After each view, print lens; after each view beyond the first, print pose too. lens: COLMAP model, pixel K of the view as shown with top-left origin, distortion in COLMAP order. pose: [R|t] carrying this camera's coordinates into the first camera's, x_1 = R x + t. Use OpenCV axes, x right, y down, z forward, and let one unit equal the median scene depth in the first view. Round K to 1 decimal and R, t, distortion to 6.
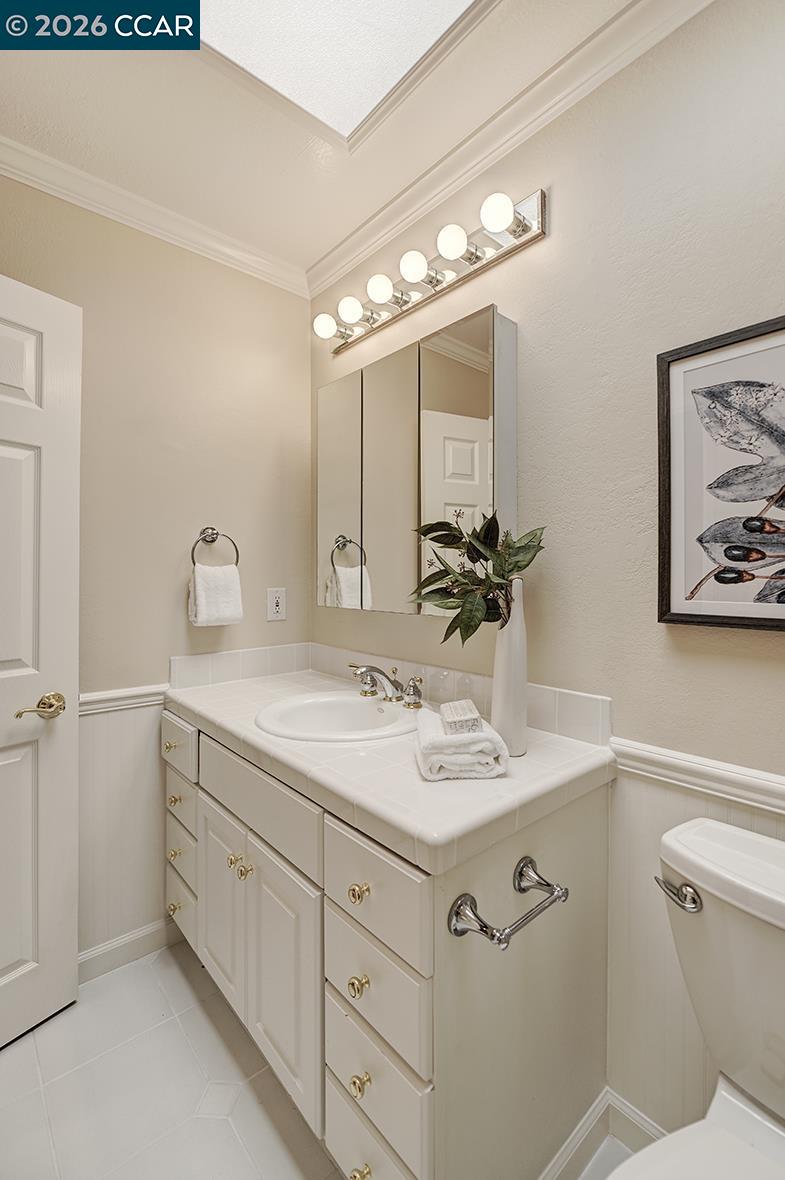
lens RADIAL K [[531.1, 0, 354.3], [0, 531.1, 601.5], [0, 0, 1]] dist [0.000920, -0.000424]
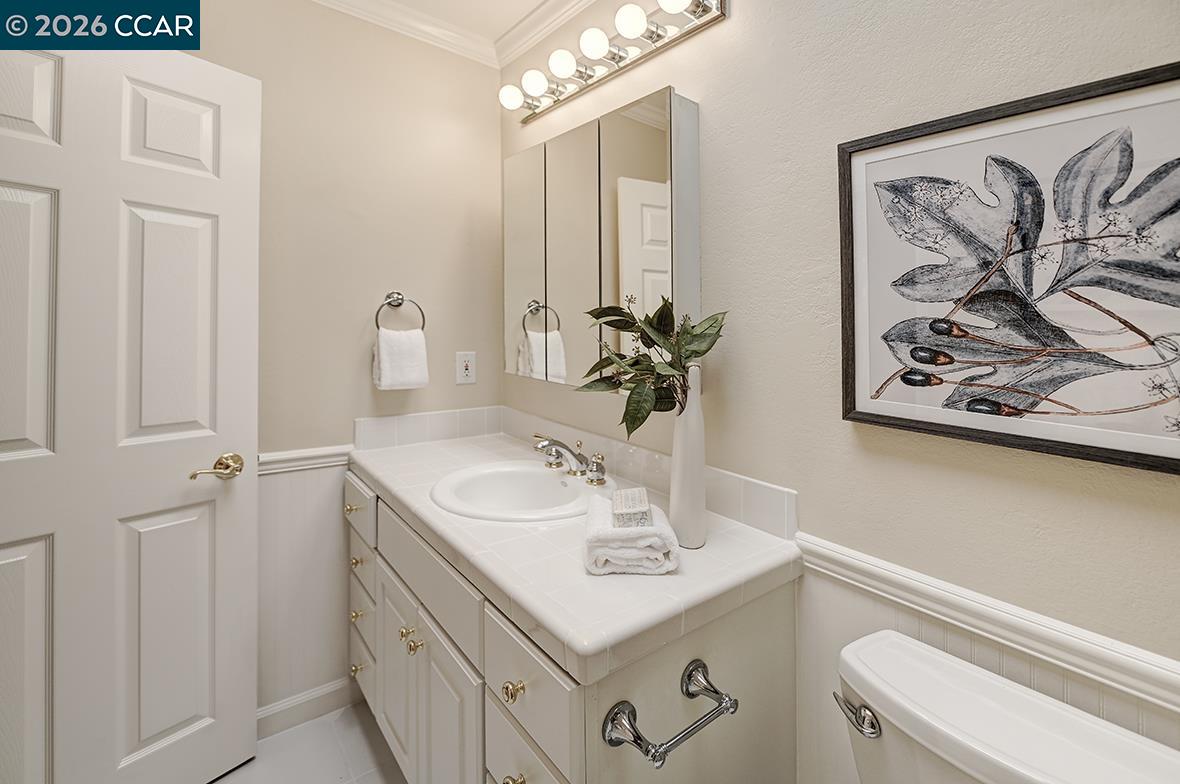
lens RADIAL K [[531.1, 0, 560.9], [0, 531.1, 328.4], [0, 0, 1]] dist [0.000920, -0.000424]
pose [[0.998194, 0.037204, -0.047167, 0.105998], [-0.038266, 0.999029, -0.021813, -0.077132], [0.046310, 0.023578, 0.998649, 0.032740]]
